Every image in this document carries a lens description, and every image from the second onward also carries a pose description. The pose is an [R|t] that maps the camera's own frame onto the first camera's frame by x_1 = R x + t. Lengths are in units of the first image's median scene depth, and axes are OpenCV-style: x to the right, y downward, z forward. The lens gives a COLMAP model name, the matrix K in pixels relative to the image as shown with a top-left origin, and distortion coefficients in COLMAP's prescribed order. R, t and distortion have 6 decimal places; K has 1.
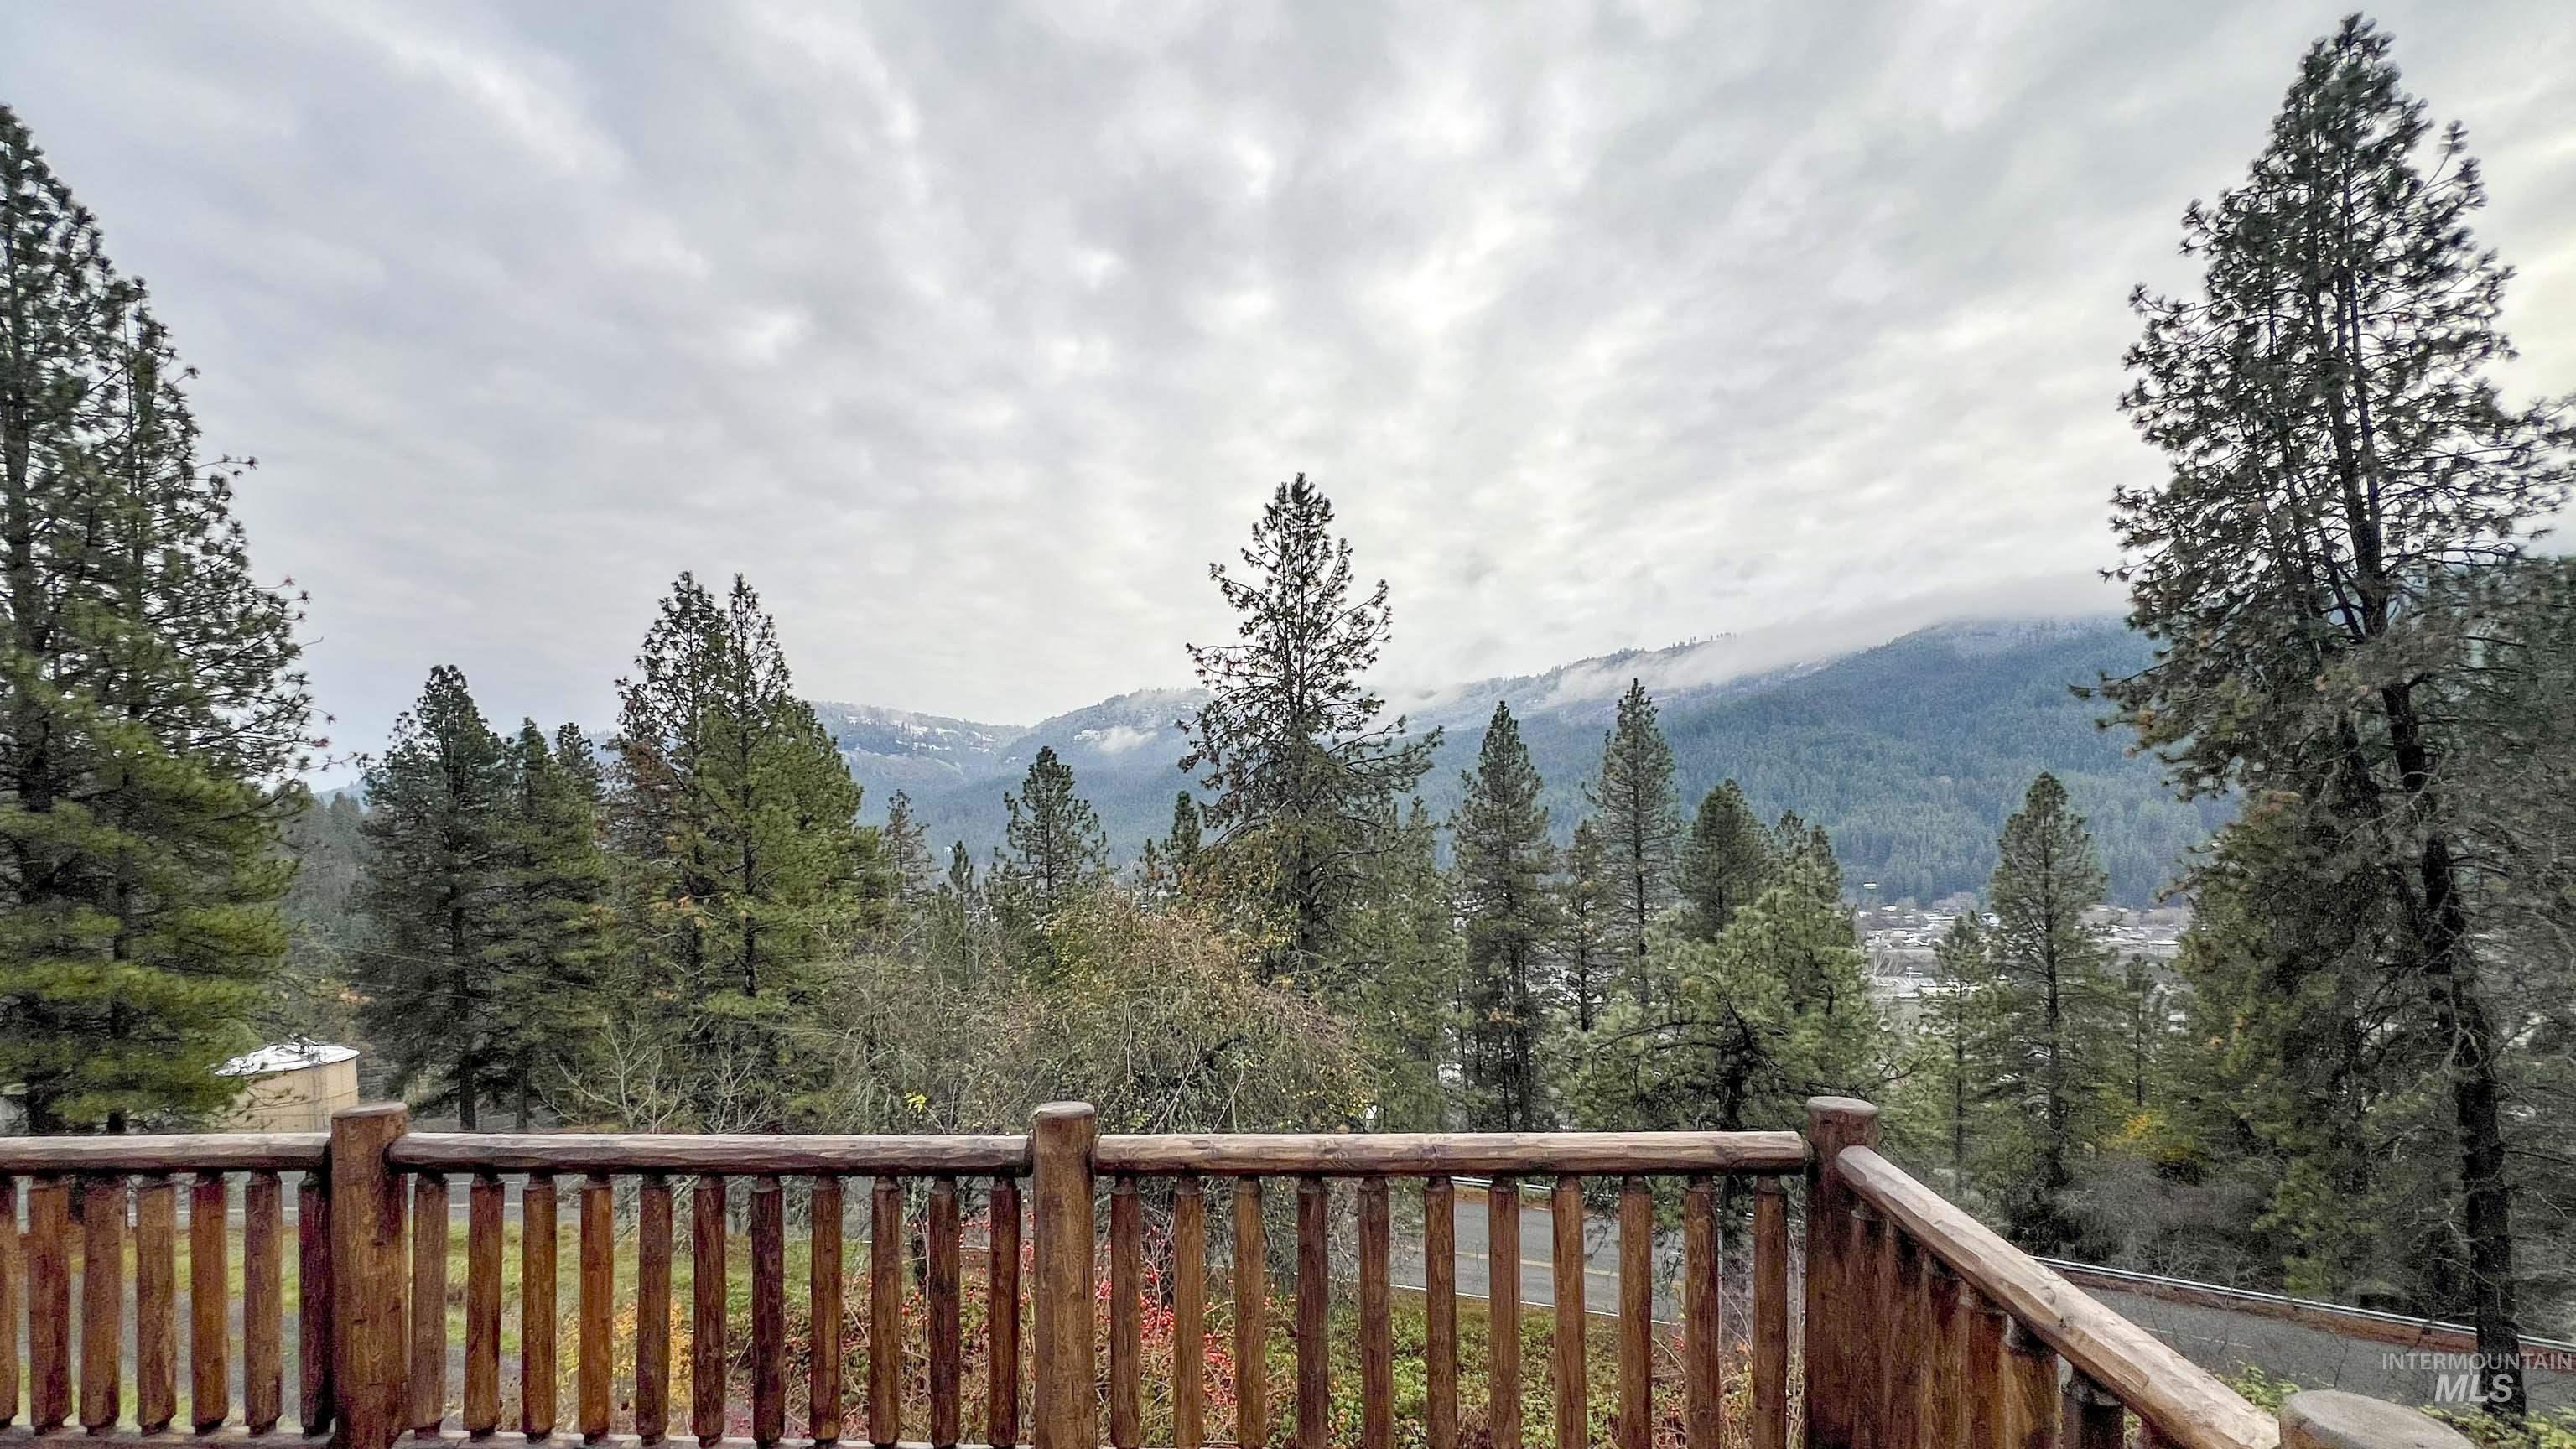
lens RADIAL K [[1056.8, 0, 1238.5], [0, 1056.8, 864.3], [0, 0, 1]] dist [-0.001999, 0.000577]
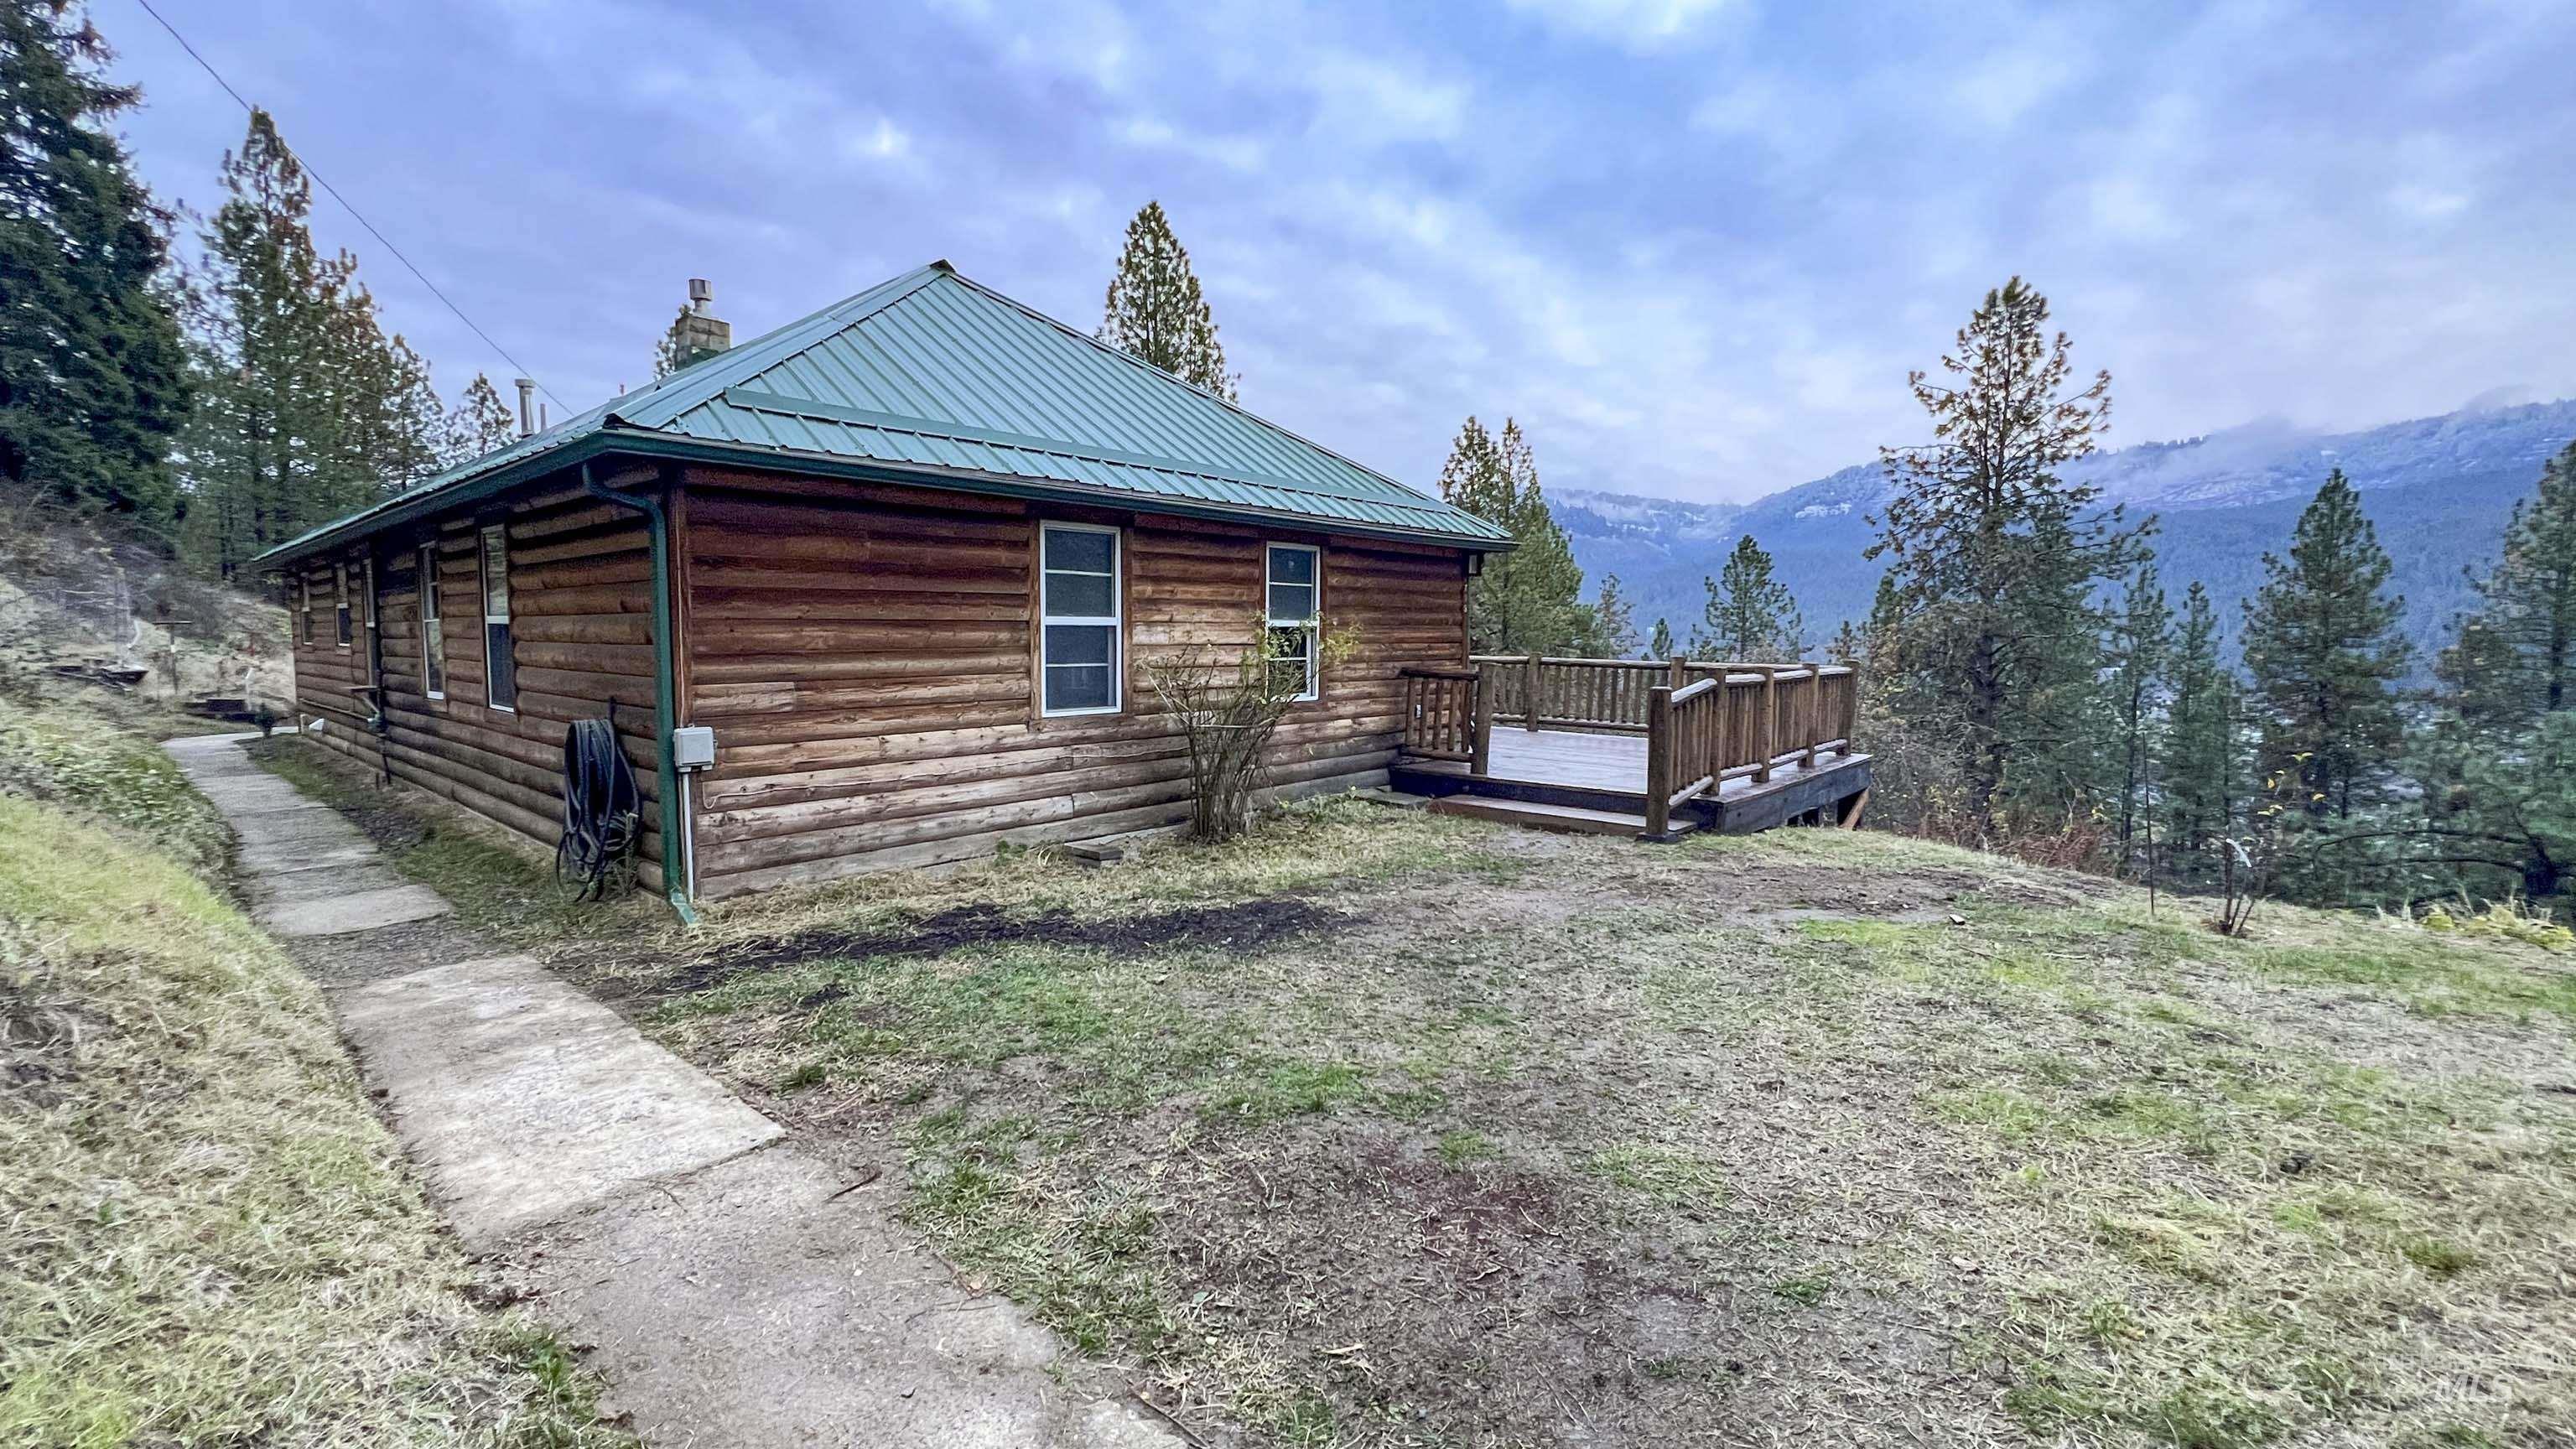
lens RADIAL K [[1045.2, 0, 1278.6], [0, 1045.2, 717.4], [0, 0, 1]] dist [-0.004352, -0.000397]
pose [[0.819200, 0.079777, -0.567932, 0.077768], [-0.040297, 0.995837, 0.081759, 0.014071], [0.572090, -0.044091, 0.819005, -0.282342]]
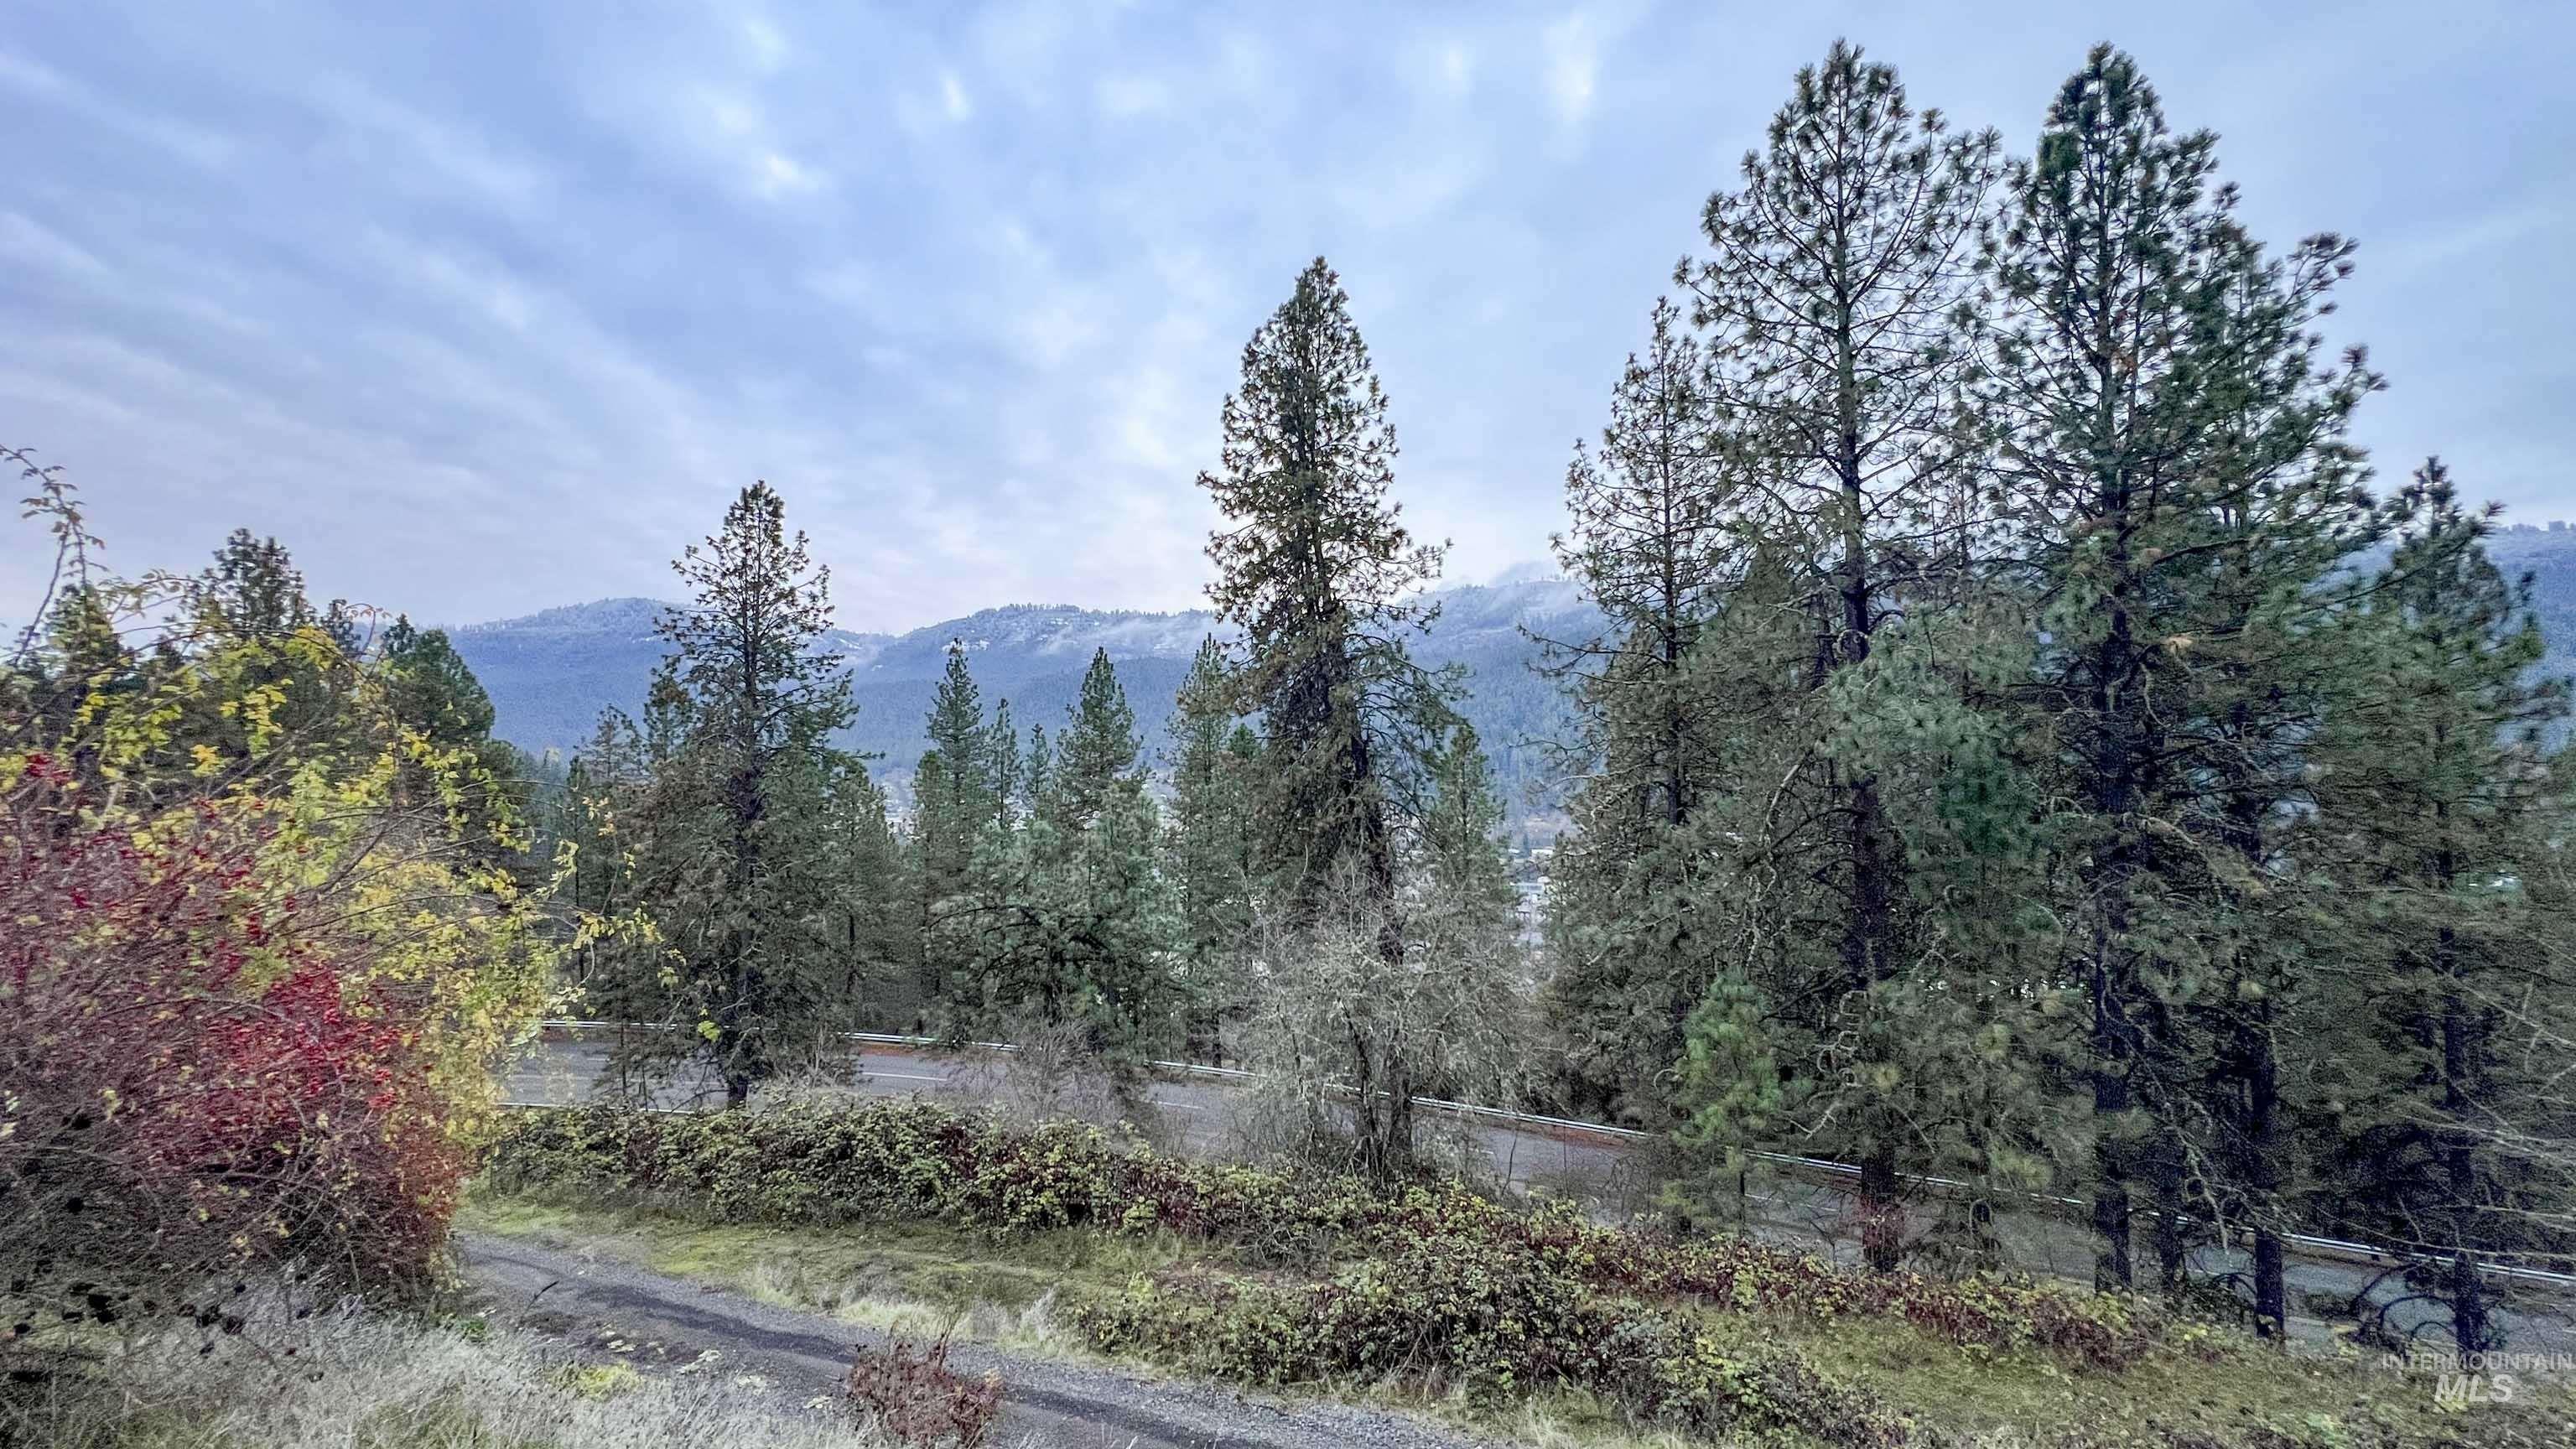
lens RADIAL K [[1016.4, 0, 1259.4], [0, 1016.4, 725.7], [0, 0, 1]] dist [0.001663, -0.000071]
pose [[0.992435, 0.025909, 0.120008, 0.497988], [-0.020015, 0.998546, -0.050060, -0.017215], [-0.121130, 0.047279, 0.991510, -0.284070]]
